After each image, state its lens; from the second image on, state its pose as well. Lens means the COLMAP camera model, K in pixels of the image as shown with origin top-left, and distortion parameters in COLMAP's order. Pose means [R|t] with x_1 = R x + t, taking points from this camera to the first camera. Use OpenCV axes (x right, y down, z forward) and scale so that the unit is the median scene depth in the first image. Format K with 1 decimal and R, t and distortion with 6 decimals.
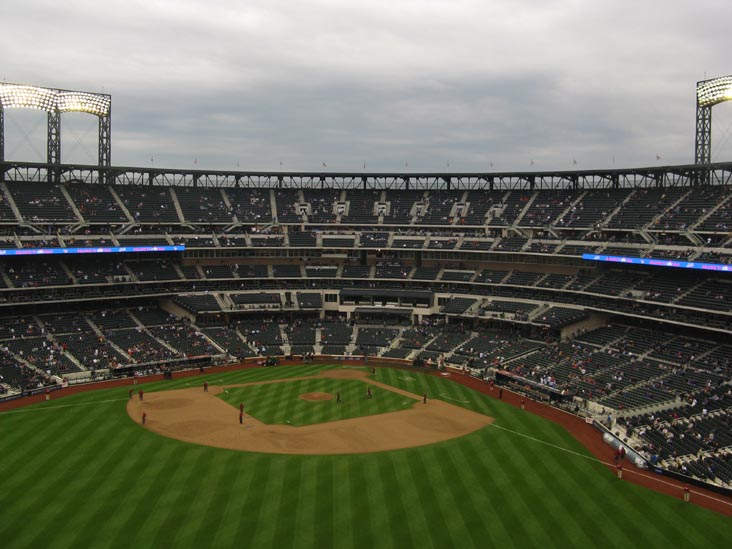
lens RADIAL K [[756.7, 0, 363.4], [0, 756.7, 260.4], [0, 0, 1]] dist [-0.189996, 0.200887]
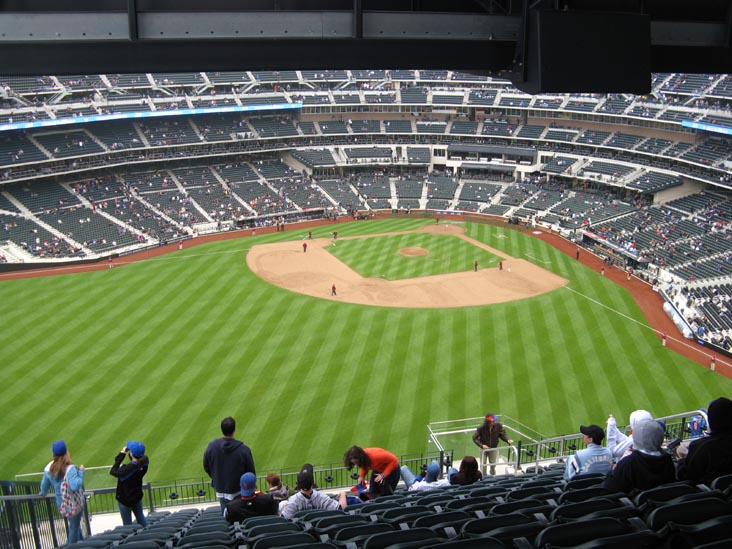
lens RADIAL K [[778.1, 0, 366.5], [0, 778.1, 260.7], [0, 0, 1]] dist [-0.189157, 0.180122]
pose [[0.983662, 0.041240, -0.175239, 0.063874], [-0.000212, 0.973673, 0.227949, -0.060596], [0.180027, -0.224188, 0.957774, -0.105425]]
